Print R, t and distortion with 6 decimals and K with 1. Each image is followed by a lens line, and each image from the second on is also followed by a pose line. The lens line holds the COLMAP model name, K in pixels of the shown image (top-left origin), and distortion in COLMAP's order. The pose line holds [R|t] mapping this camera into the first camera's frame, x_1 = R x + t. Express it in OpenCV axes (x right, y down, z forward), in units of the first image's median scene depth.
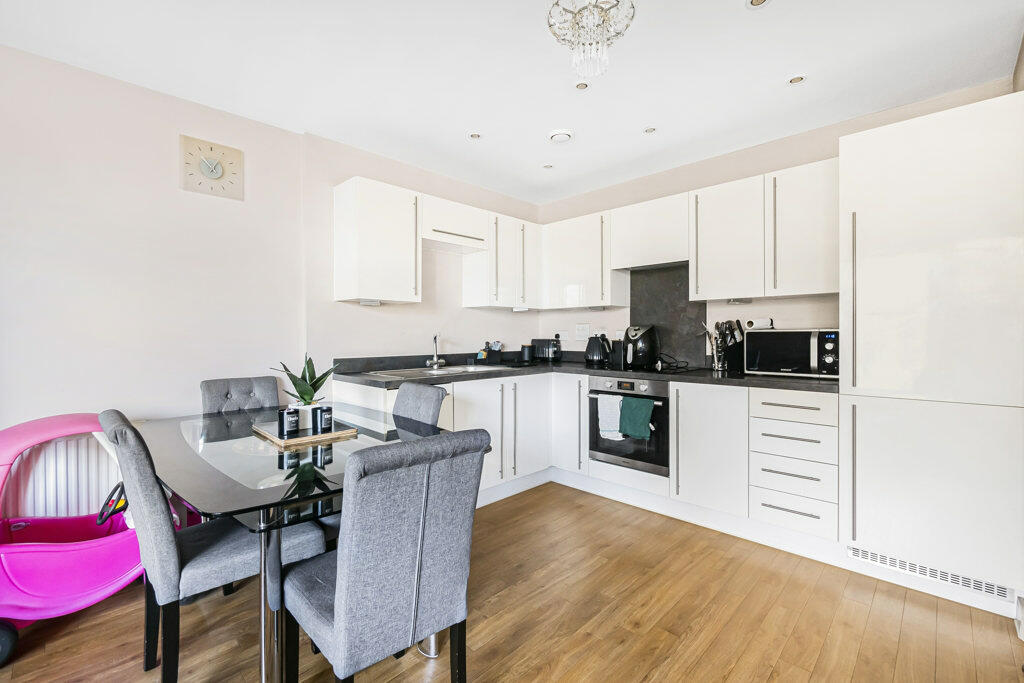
lens RADIAL K [[442.3, 0, 513.8], [0, 442.3, 335.5], [0, 0, 1]] dist [0.002079, 0.000174]
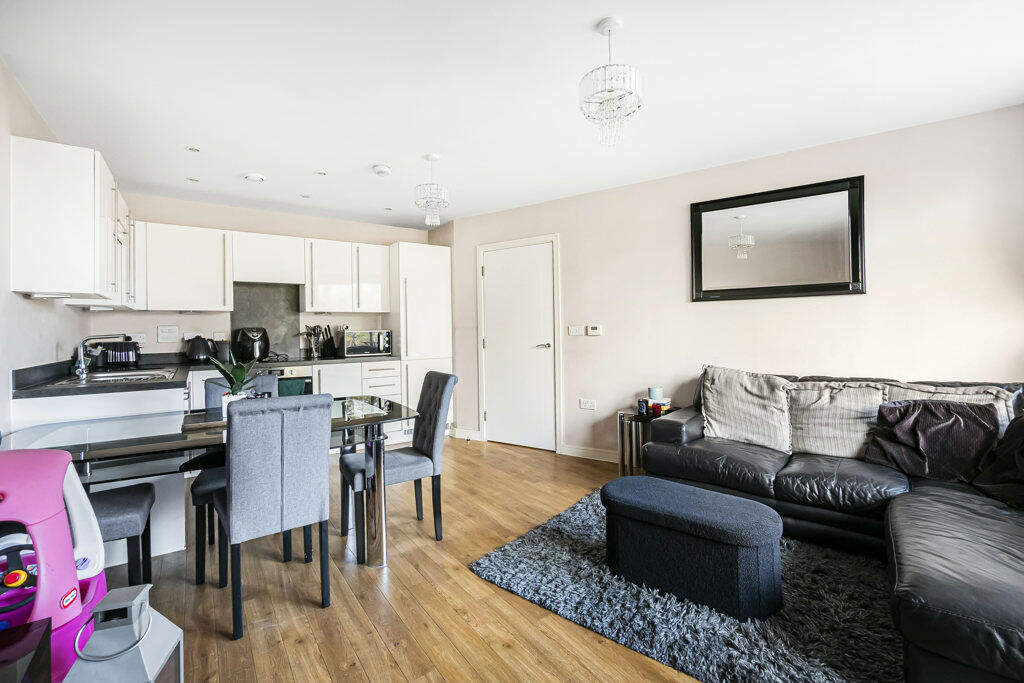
lens RADIAL K [[442.3, 0, 513.8], [0, 442.3, 335.5], [0, 0, 1]] dist [0.002079, 0.000174]
pose [[0.176559, -0.007400, 0.984262, -0.871971], [0.018439, 0.999821, 0.004209, 0.007461], [-0.984117, 0.017405, 0.176664, 0.048383]]
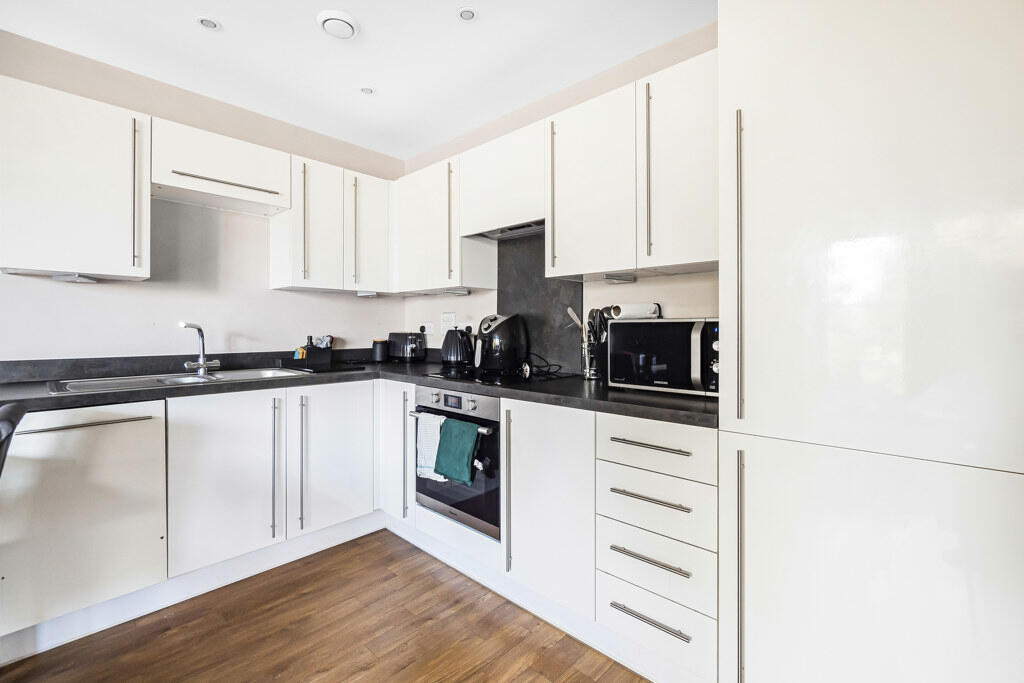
lens RADIAL K [[446.4, 0, 510.5], [0, 446.4, 326.0], [0, 0, 1]] dist [-0.001925, -0.000056]
pose [[0.999790, 0.004236, 0.020065, 0.304605], [-0.004065, 0.999955, -0.008538, 0.002764], [-0.020100, 0.008454, 0.999762, 0.287352]]
